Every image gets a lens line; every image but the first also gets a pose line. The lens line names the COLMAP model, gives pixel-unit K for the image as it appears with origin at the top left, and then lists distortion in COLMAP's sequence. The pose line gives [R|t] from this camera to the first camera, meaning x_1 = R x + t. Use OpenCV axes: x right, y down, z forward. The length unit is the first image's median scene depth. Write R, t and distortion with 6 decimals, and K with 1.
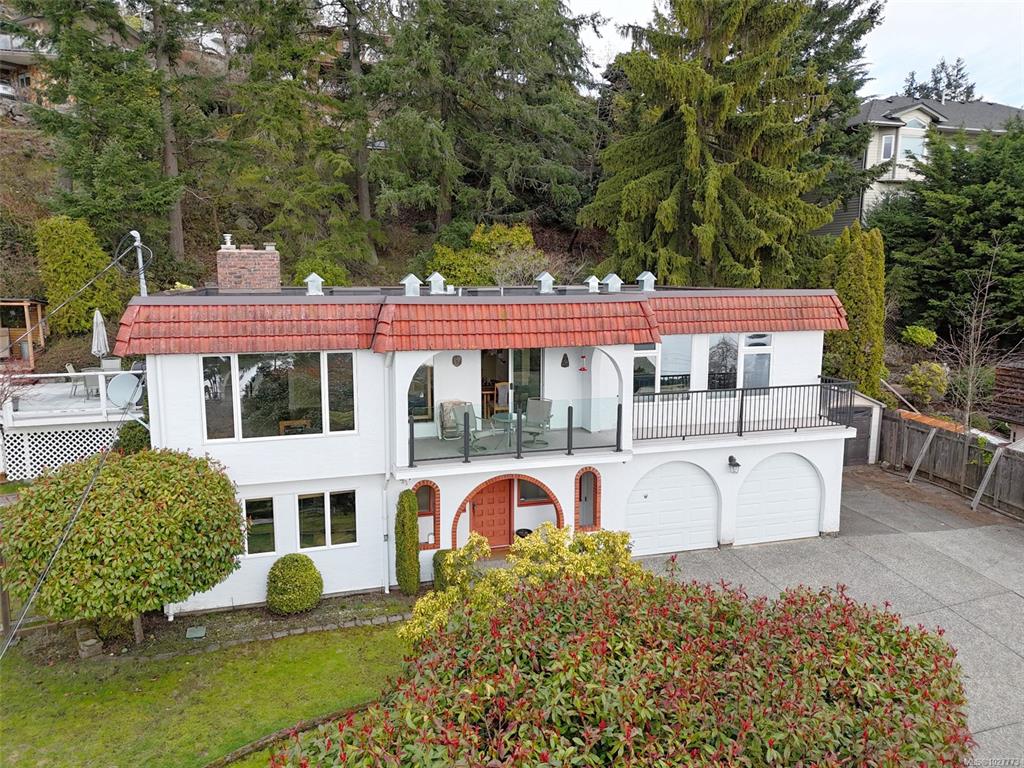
lens RADIAL K [[751.4, 0, 510.1], [0, 751.4, 382.1], [0, 0, 1]] dist [0.072798, -0.066915]
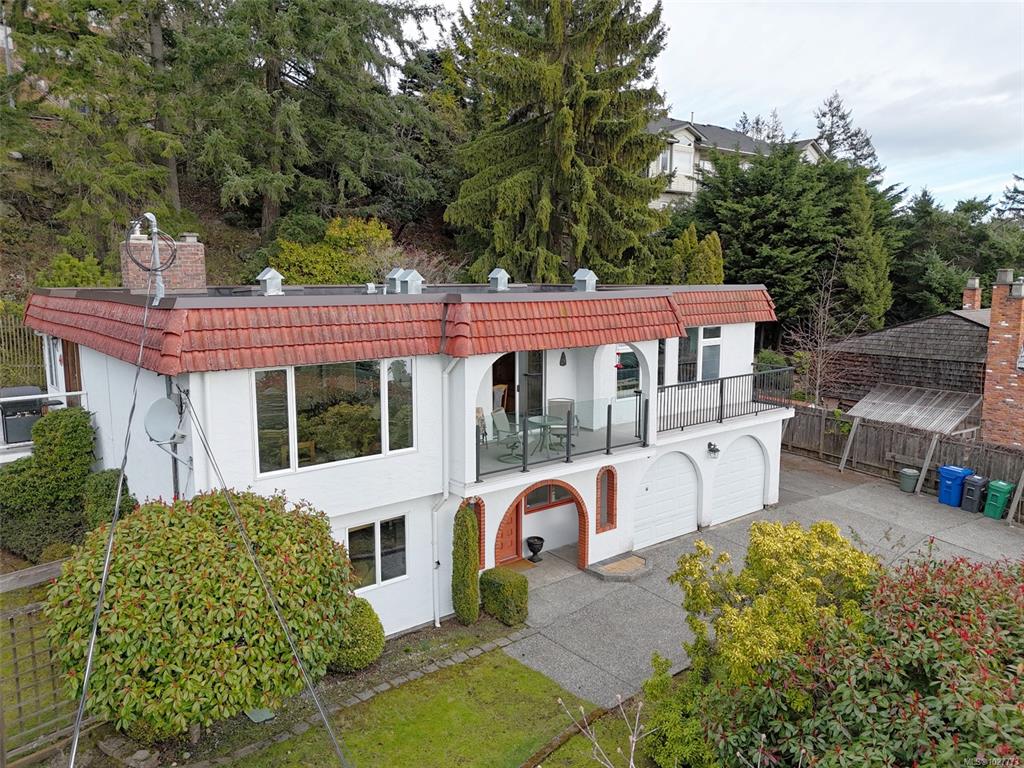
lens RADIAL K [[751.4, 0, 510.1], [0, 751.4, 382.1], [0, 0, 1]] dist [0.072798, -0.066915]
pose [[0.930361, -0.054523, 0.362569, -0.307221], [0.055104, 0.998442, 0.008749, -0.009783], [-0.362481, 0.011839, 0.931916, 0.104305]]
